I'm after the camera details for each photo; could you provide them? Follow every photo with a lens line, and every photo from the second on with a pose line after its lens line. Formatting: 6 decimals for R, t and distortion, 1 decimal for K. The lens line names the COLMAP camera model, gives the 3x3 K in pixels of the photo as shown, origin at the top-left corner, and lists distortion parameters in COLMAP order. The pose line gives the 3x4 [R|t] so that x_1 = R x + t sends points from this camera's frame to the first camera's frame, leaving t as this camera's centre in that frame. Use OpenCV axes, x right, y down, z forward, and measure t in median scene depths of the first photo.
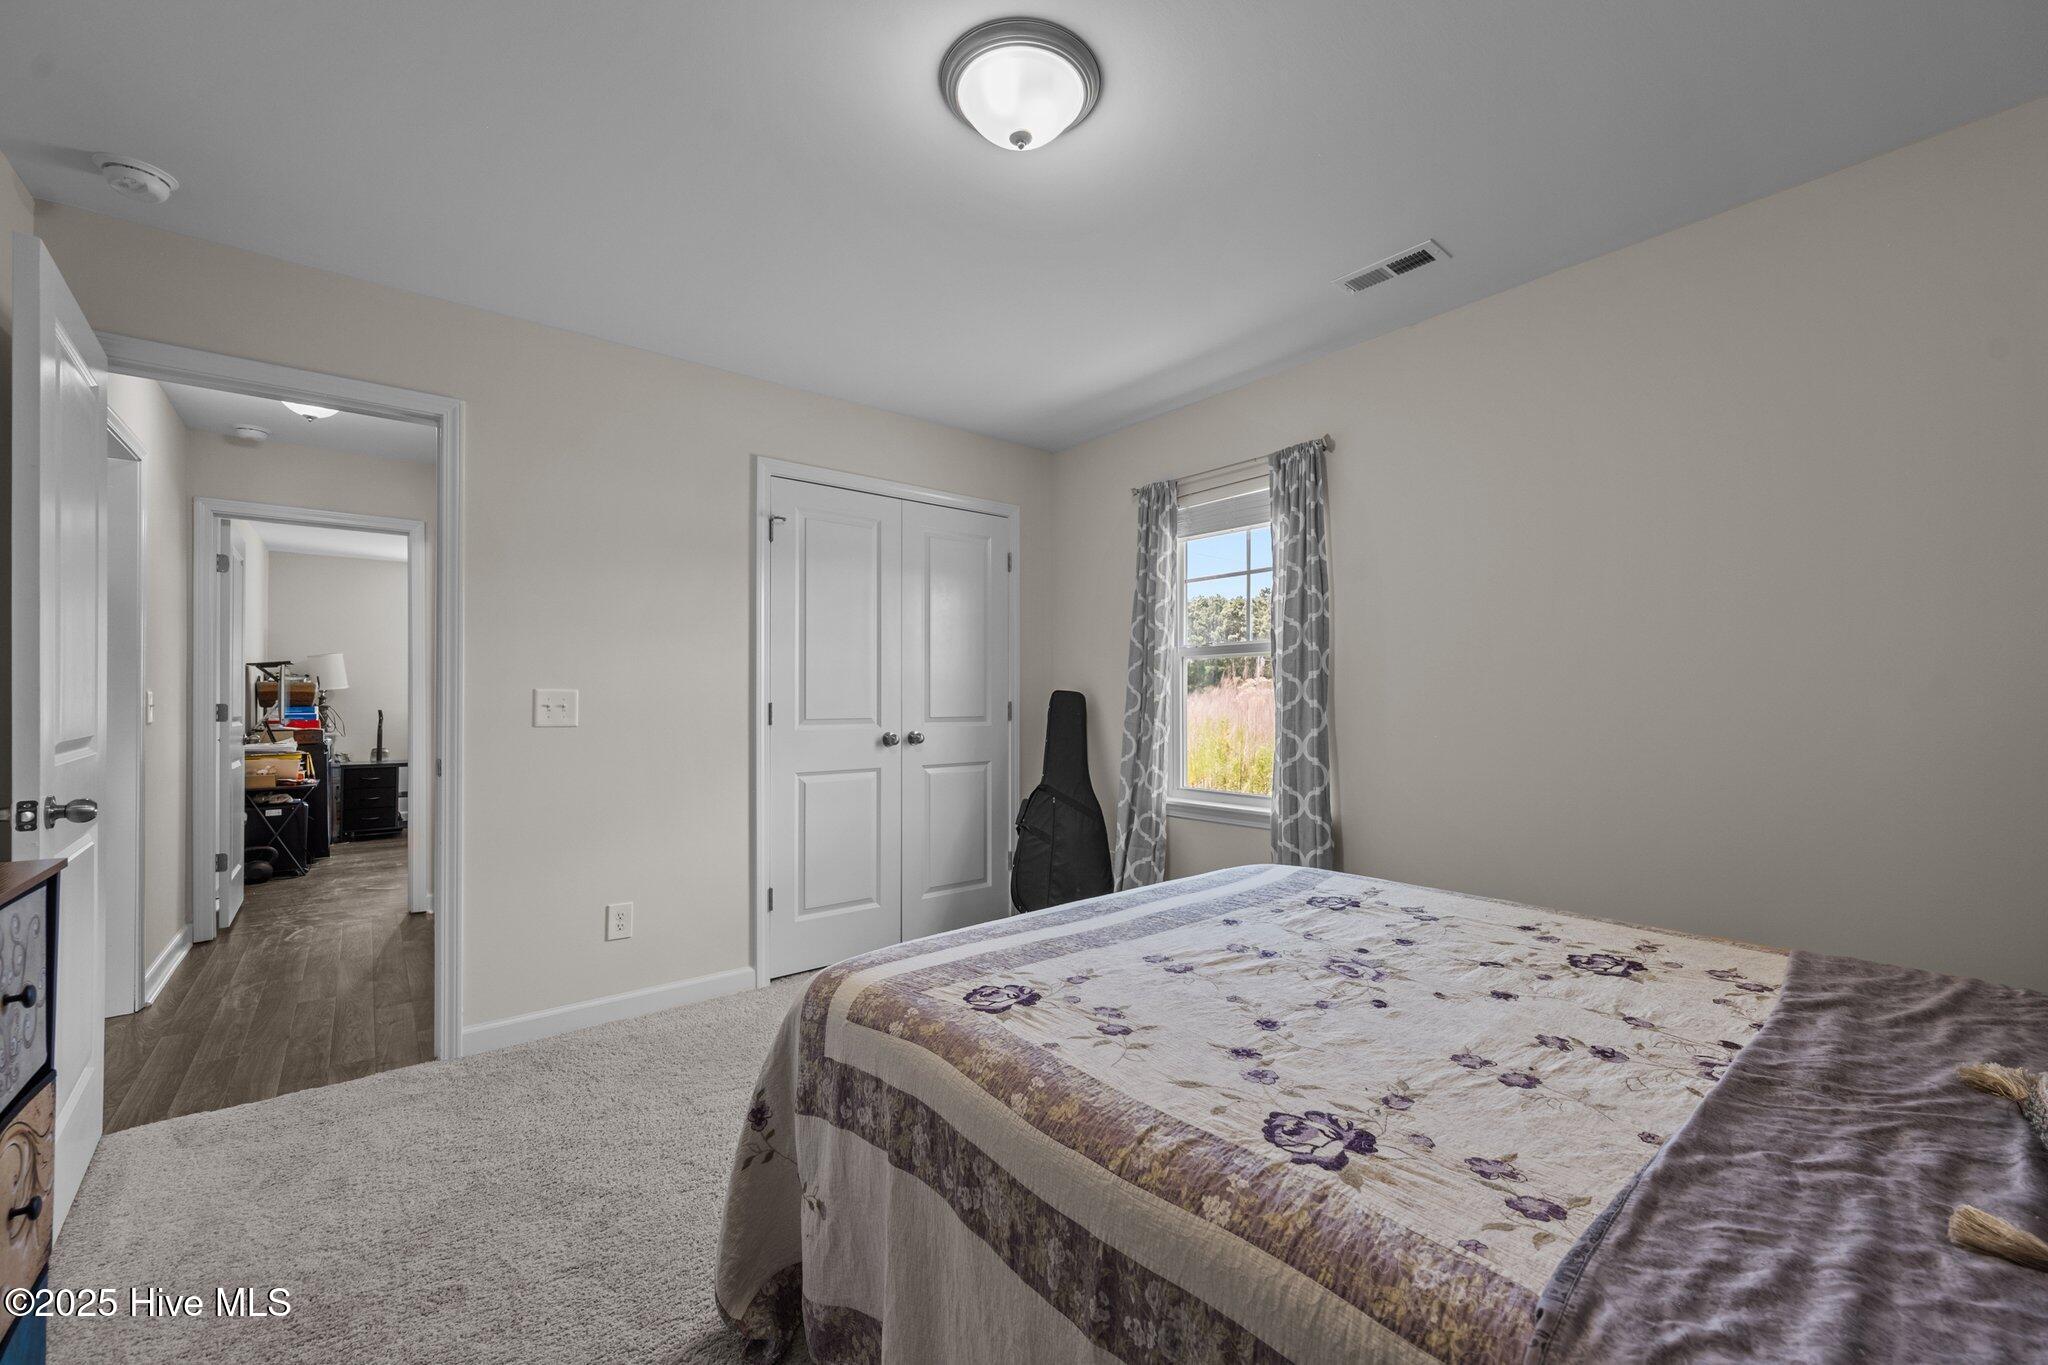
lens RADIAL K [[816.8, 0, 1029.7], [0, 816.8, 680.7], [0, 0, 1]] dist [0.001317, -0.001024]
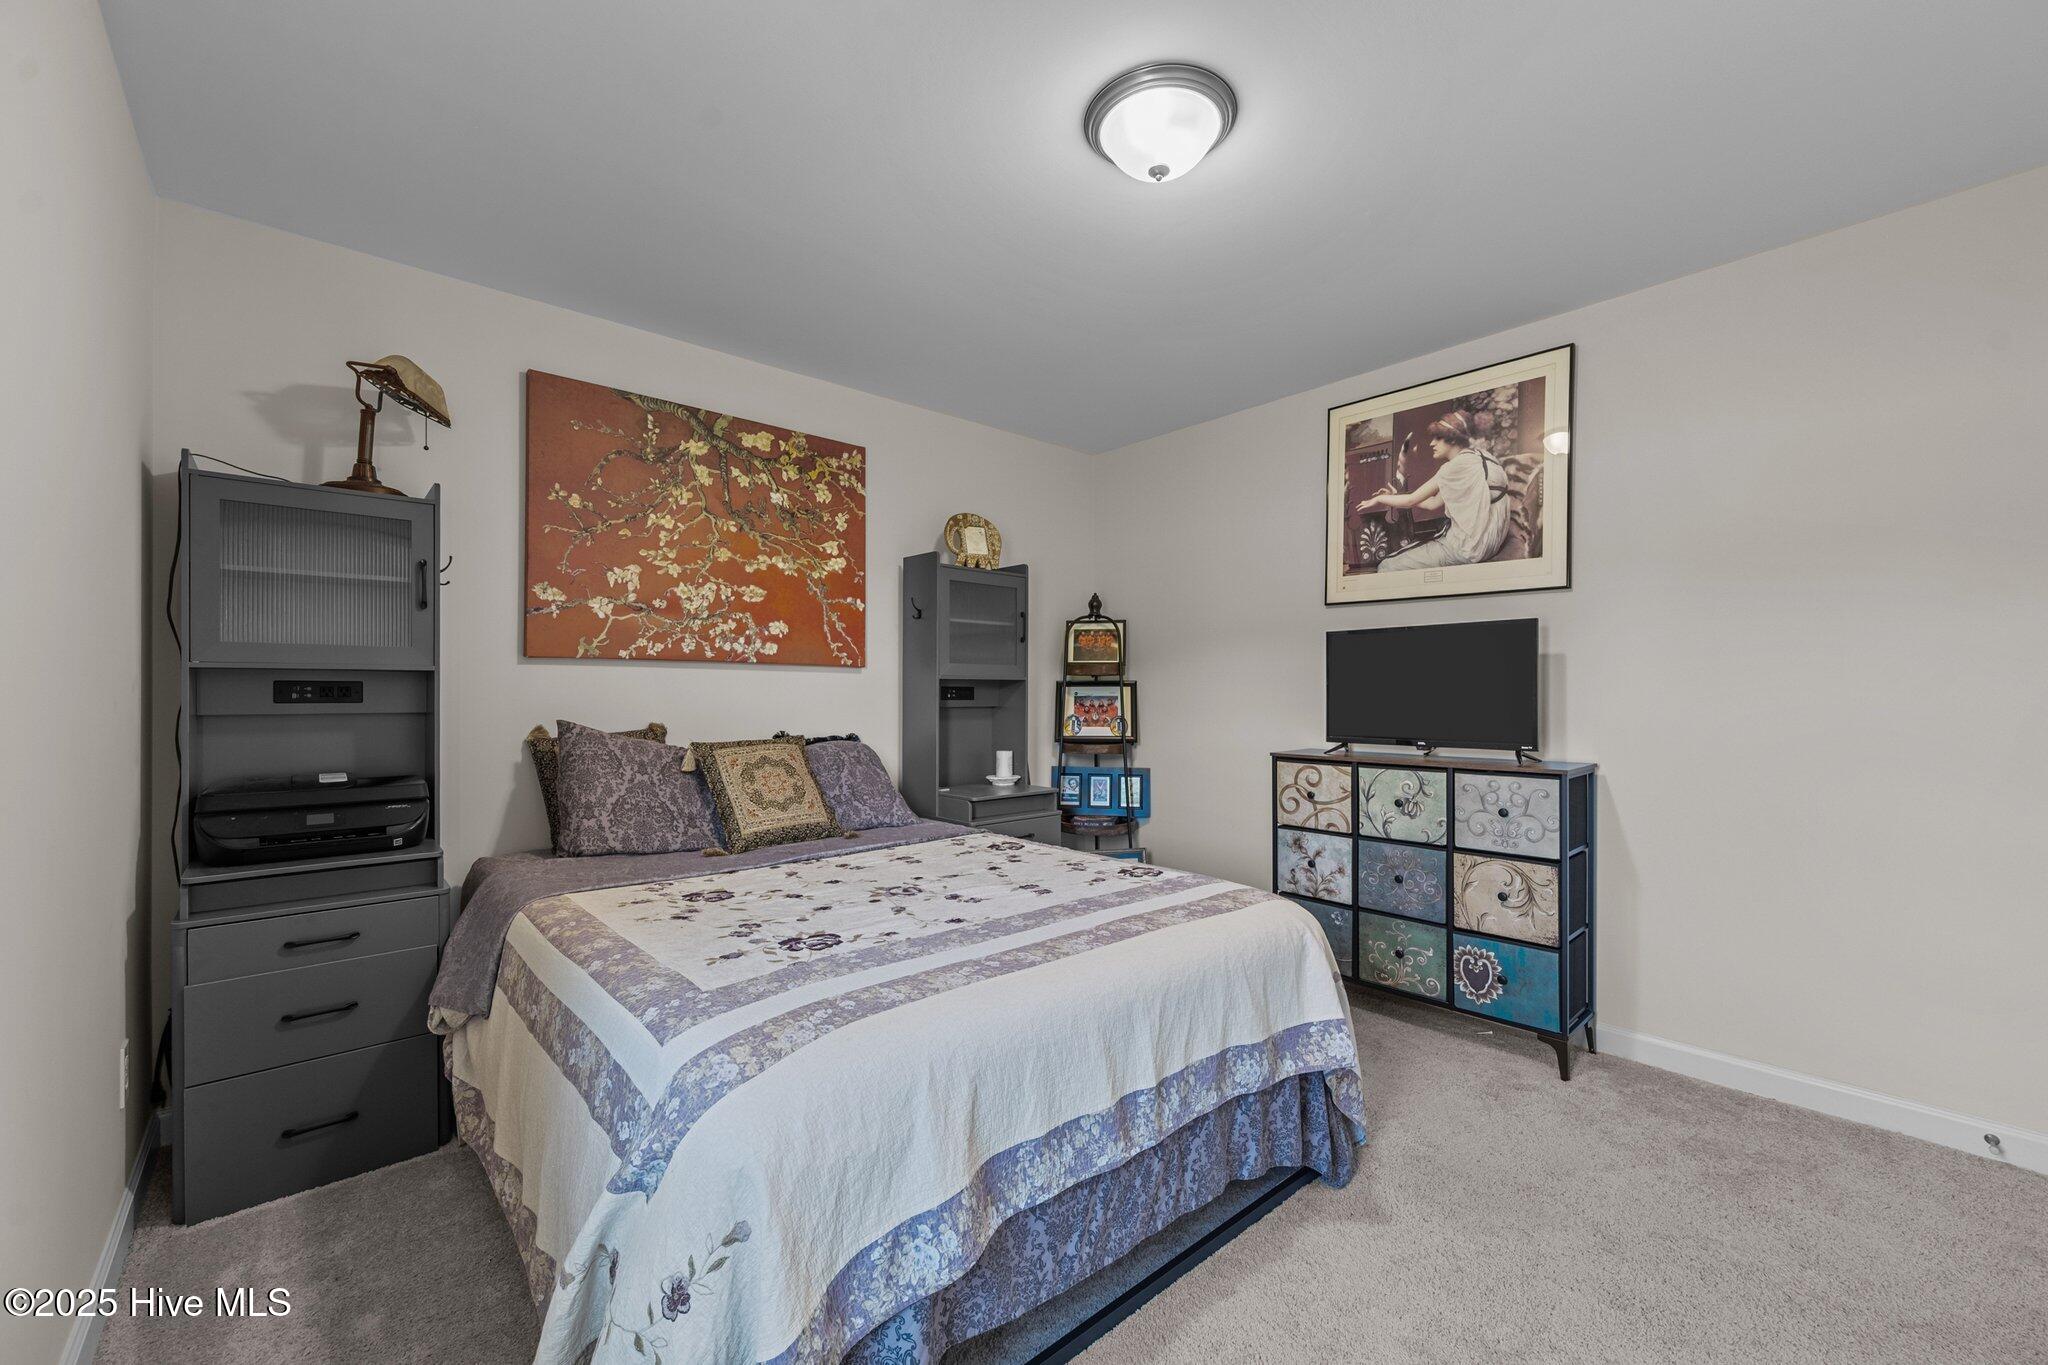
lens RADIAL K [[816.8, 0, 1027.9], [0, 816.8, 691.1], [0, 0, 1]] dist [0.001317, -0.001024]
pose [[-0.999861, 0.000094, -0.016659, 0.188635], [0.000163, 0.999991, -0.004145, 0.017171], [0.016658, -0.004147, -0.999853, 2.157281]]
